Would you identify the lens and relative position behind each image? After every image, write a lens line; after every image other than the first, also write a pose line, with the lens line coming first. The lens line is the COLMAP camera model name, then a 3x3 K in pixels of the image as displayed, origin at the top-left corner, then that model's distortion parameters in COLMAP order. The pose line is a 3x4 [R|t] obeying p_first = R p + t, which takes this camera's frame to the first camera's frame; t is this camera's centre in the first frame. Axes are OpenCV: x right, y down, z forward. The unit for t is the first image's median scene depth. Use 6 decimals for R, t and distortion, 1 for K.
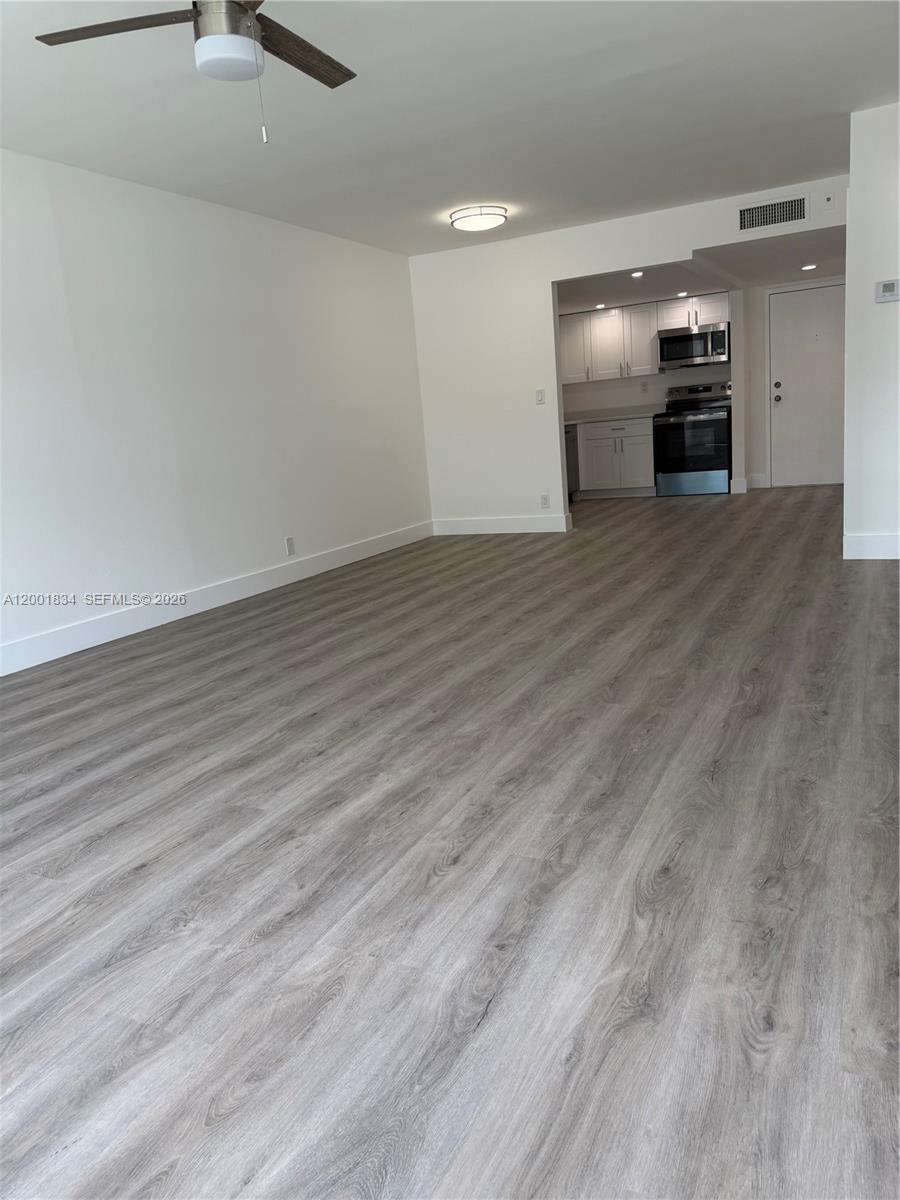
lens RADIAL K [[844.0, 0, 452.5], [0, 844.0, 597.5], [0, 0, 1]] dist [0.143512, -0.264228]
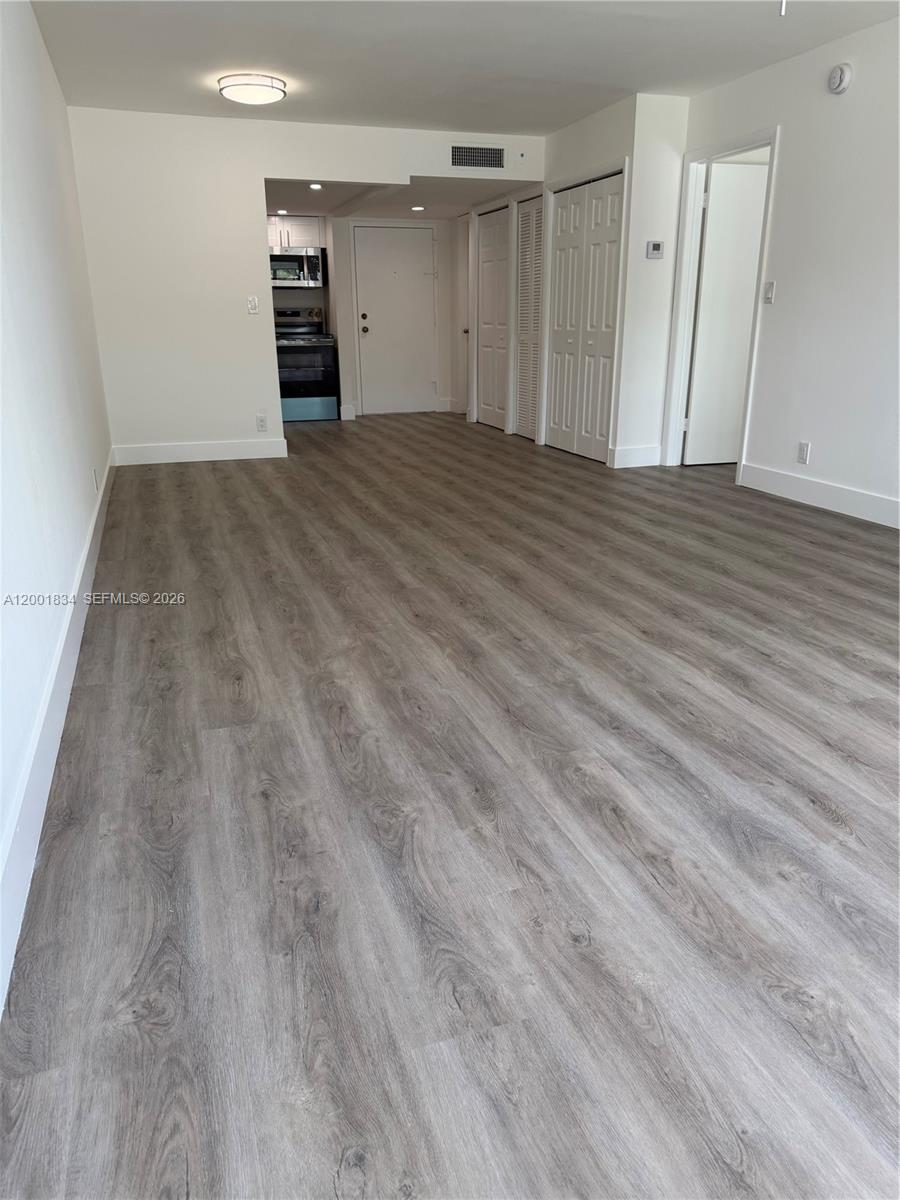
lens RADIAL K [[844.0, 0, 452.5], [0, 844.0, 597.5], [0, 0, 1]] dist [0.143512, -0.264228]
pose [[0.699643, -0.141147, 0.700413, -0.958149], [0.088412, 0.989862, 0.111162, -0.027529], [-0.709002, -0.015849, 0.705029, 0.457476]]
